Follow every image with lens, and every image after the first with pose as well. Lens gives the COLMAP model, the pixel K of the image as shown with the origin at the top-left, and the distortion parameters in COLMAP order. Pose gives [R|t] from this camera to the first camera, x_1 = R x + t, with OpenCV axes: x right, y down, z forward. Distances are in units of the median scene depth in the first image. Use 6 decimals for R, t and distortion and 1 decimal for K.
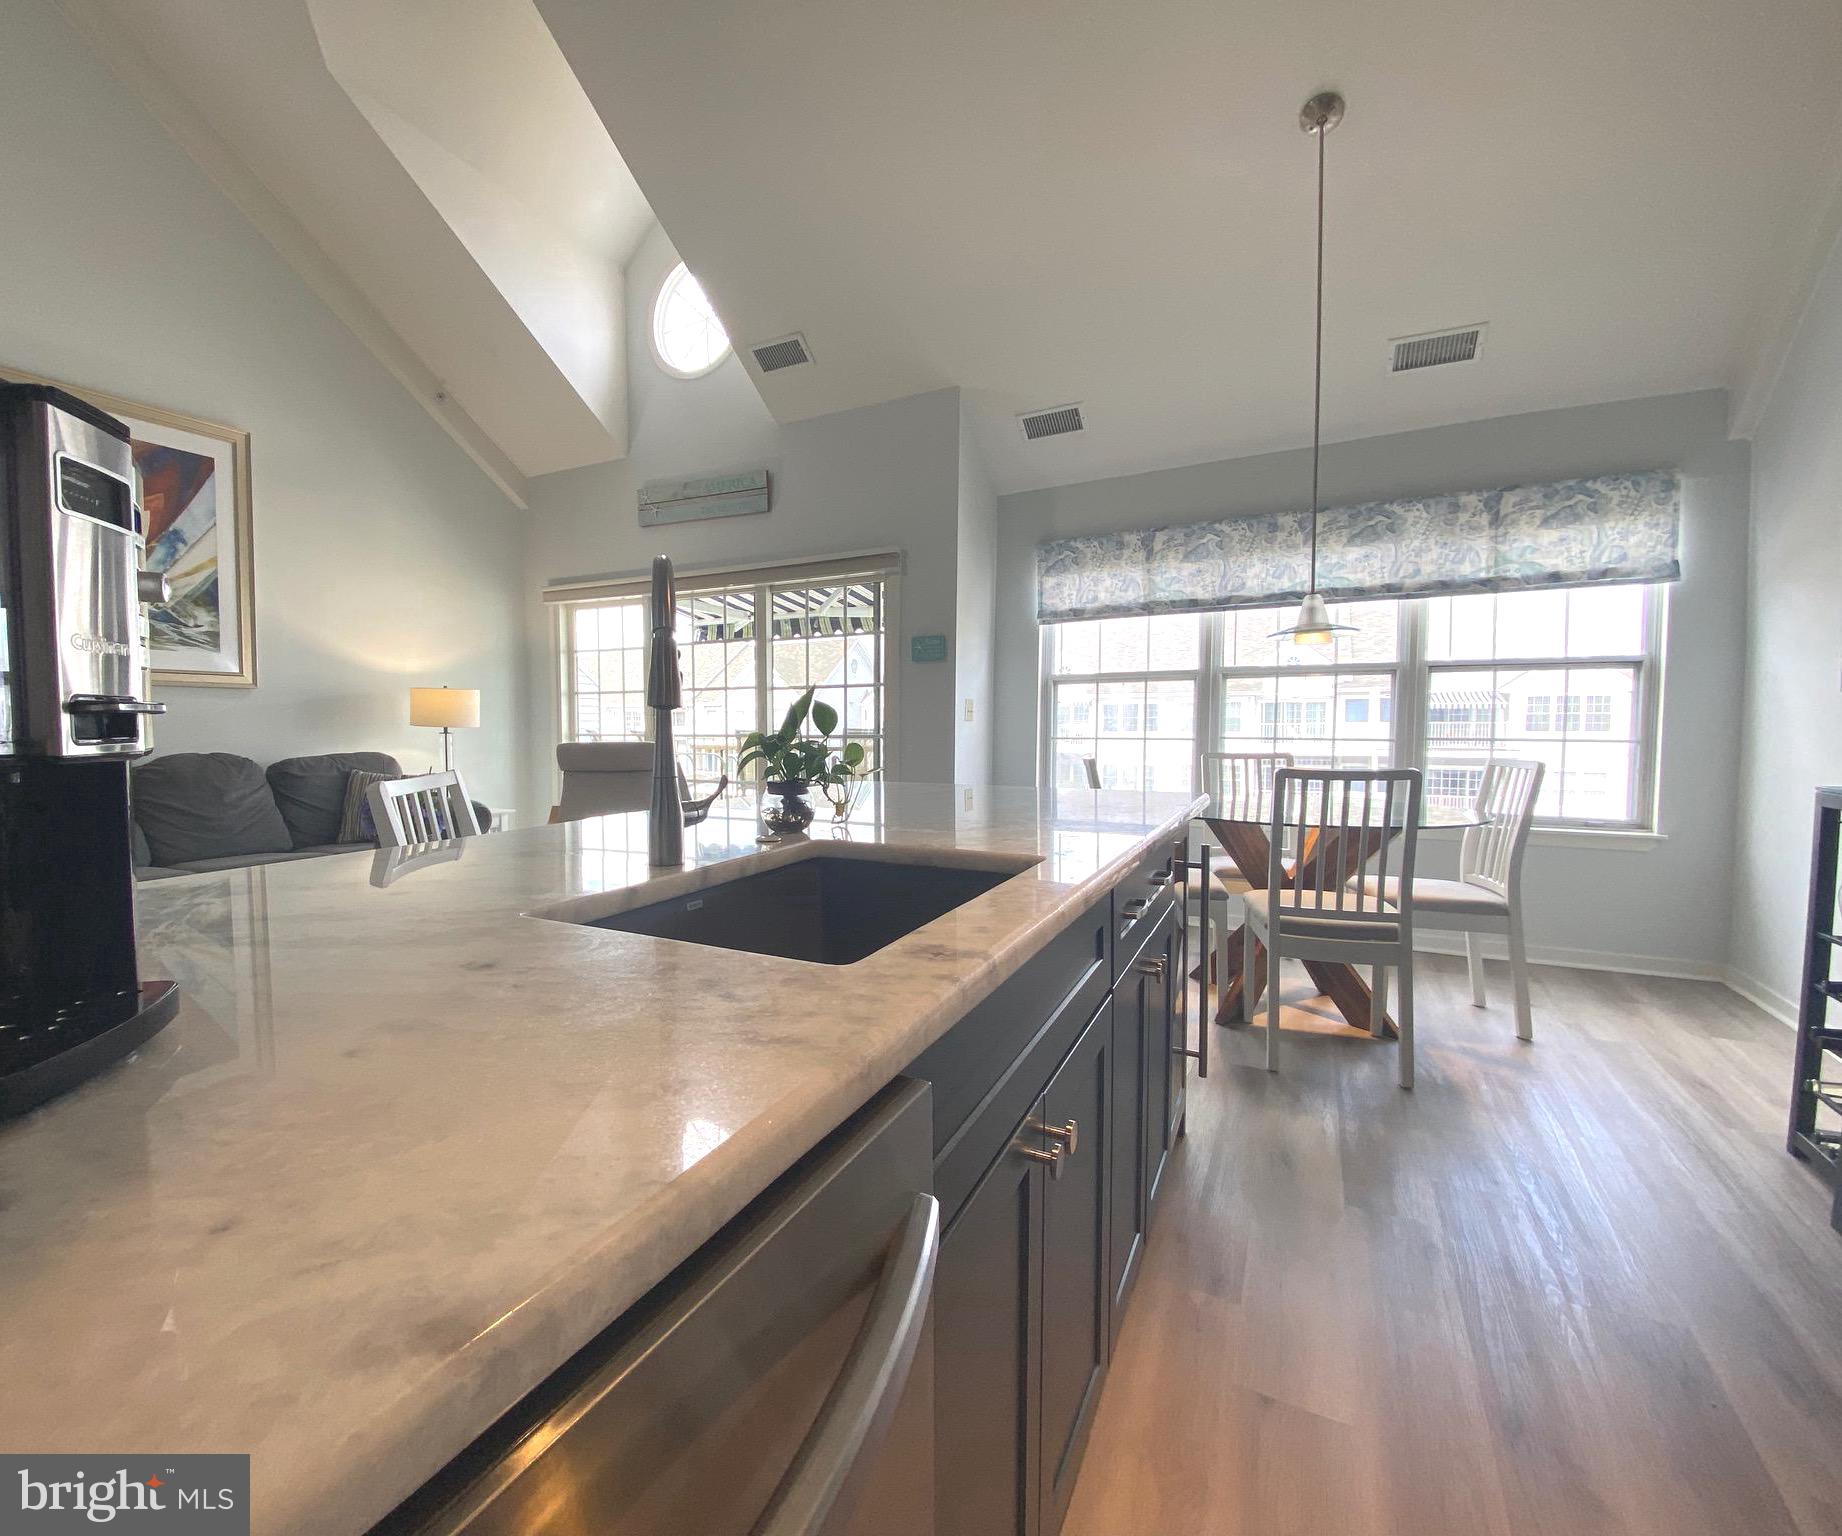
lens RADIAL K [[831.2, 0, 826.5], [0, 831.2, 768.3], [0, 0, 1]] dist [0.016659, -0.019690]
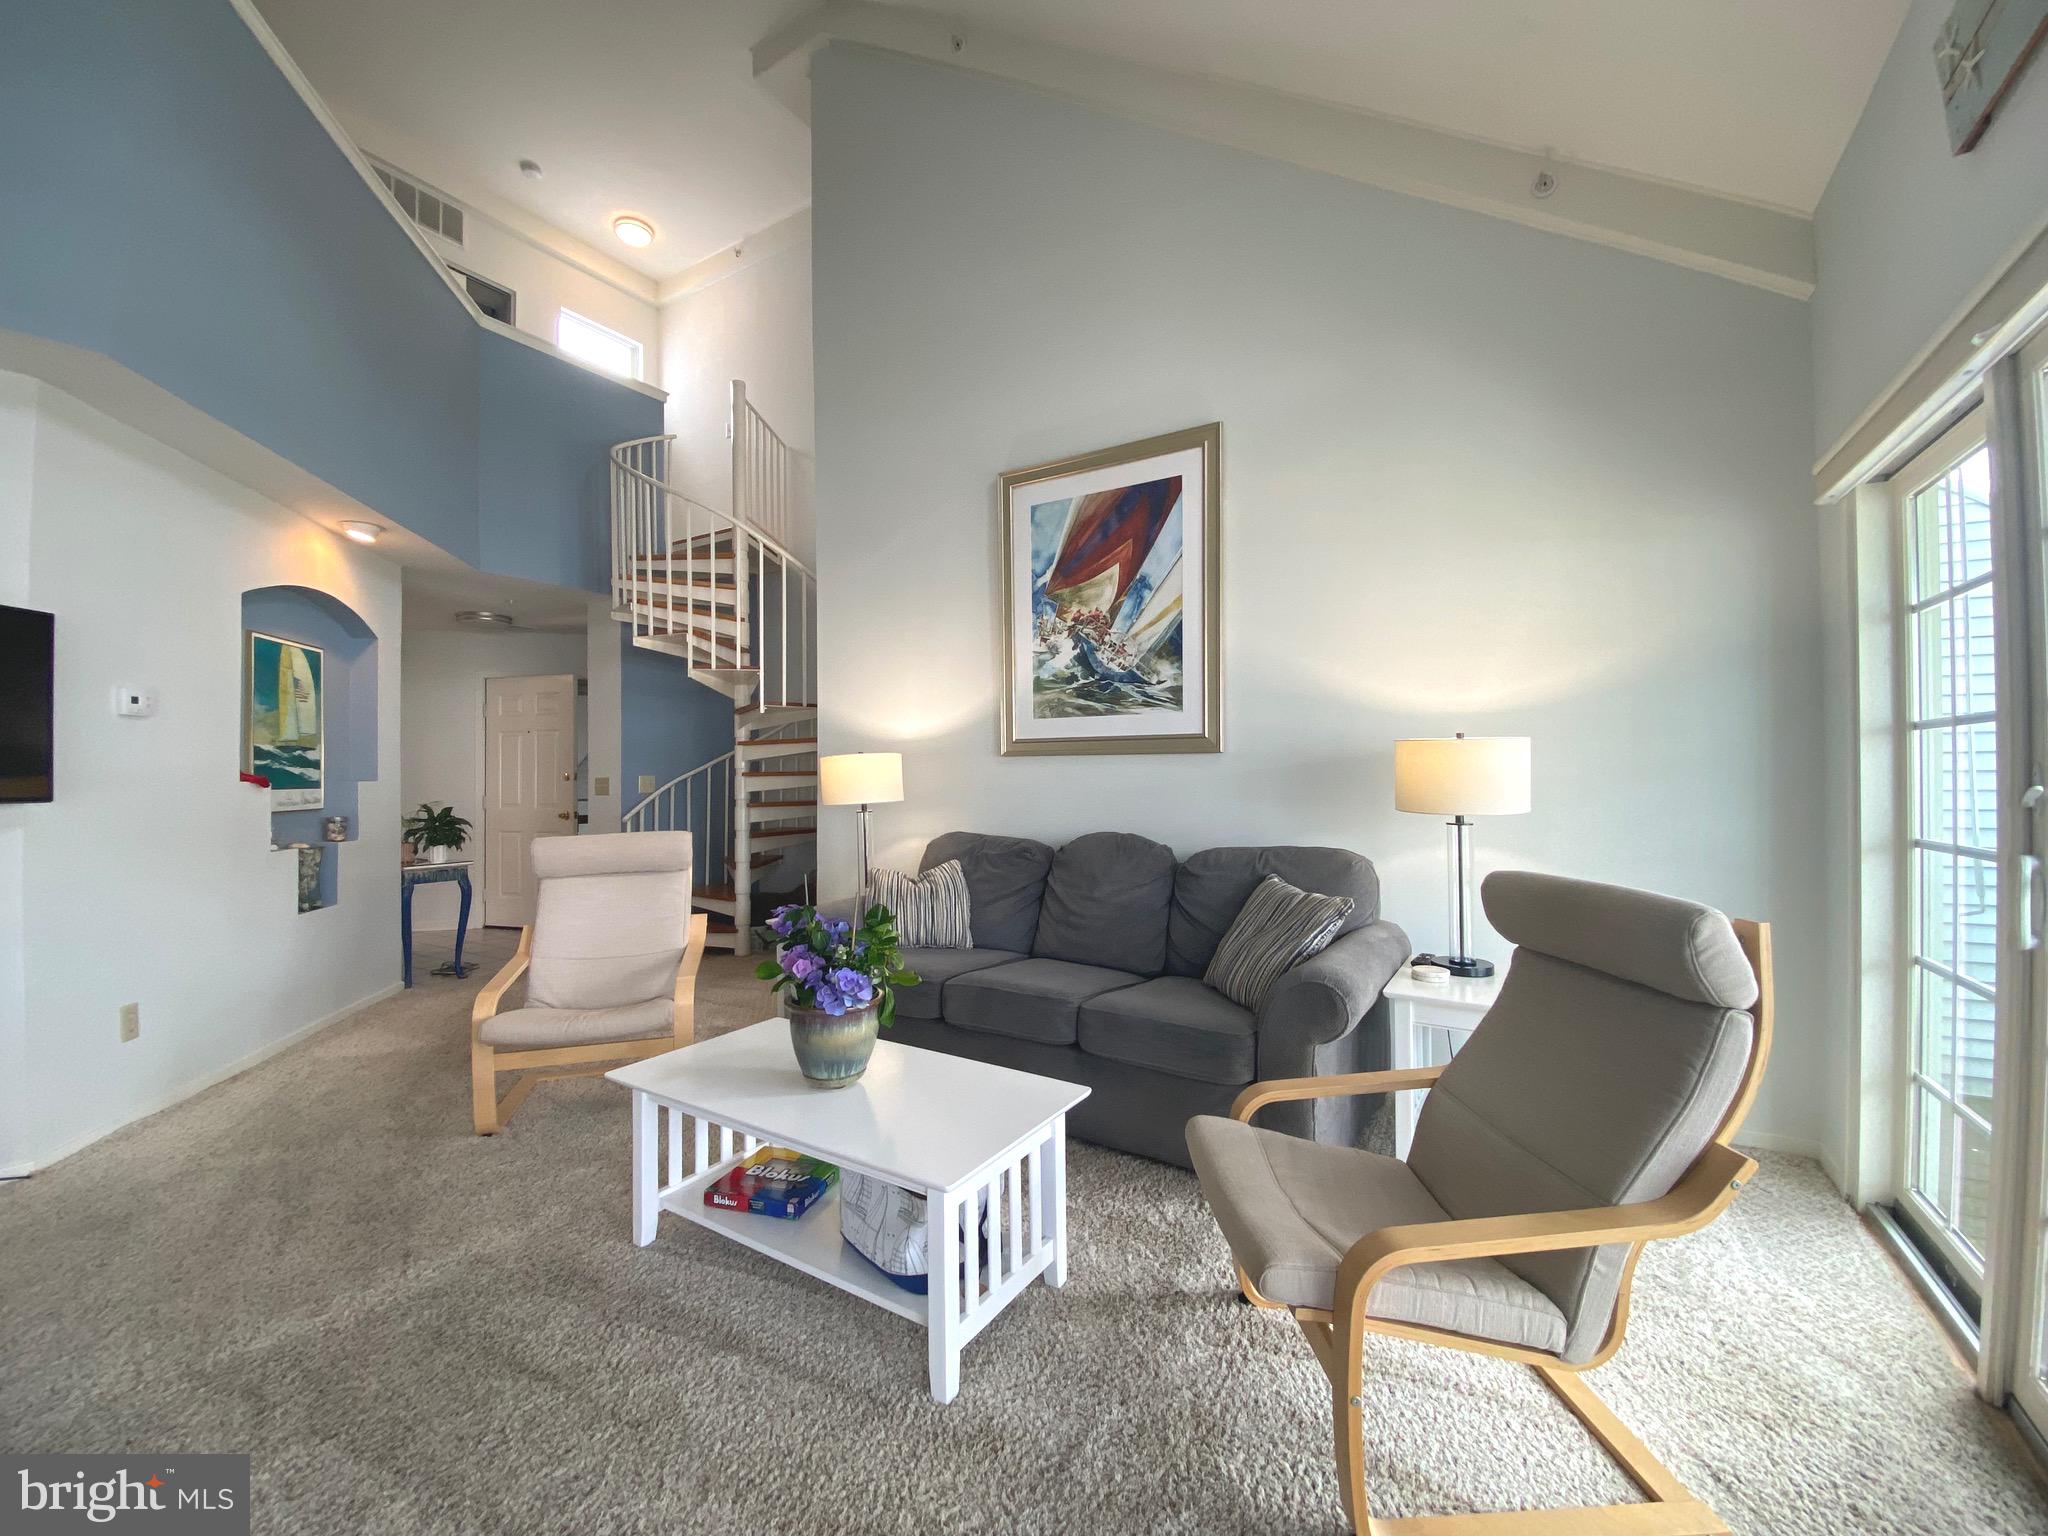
lens RADIAL K [[826.6, 0, 1029.5], [0, 826.6, 768.8], [0, 0, 1]] dist [0.020074, -0.020209]
pose [[-0.031496, 0.002824, -0.999500, 0.109820], [-0.046750, 0.998897, 0.004296, -0.099312], [0.998410, 0.046861, -0.031329, 1.109206]]
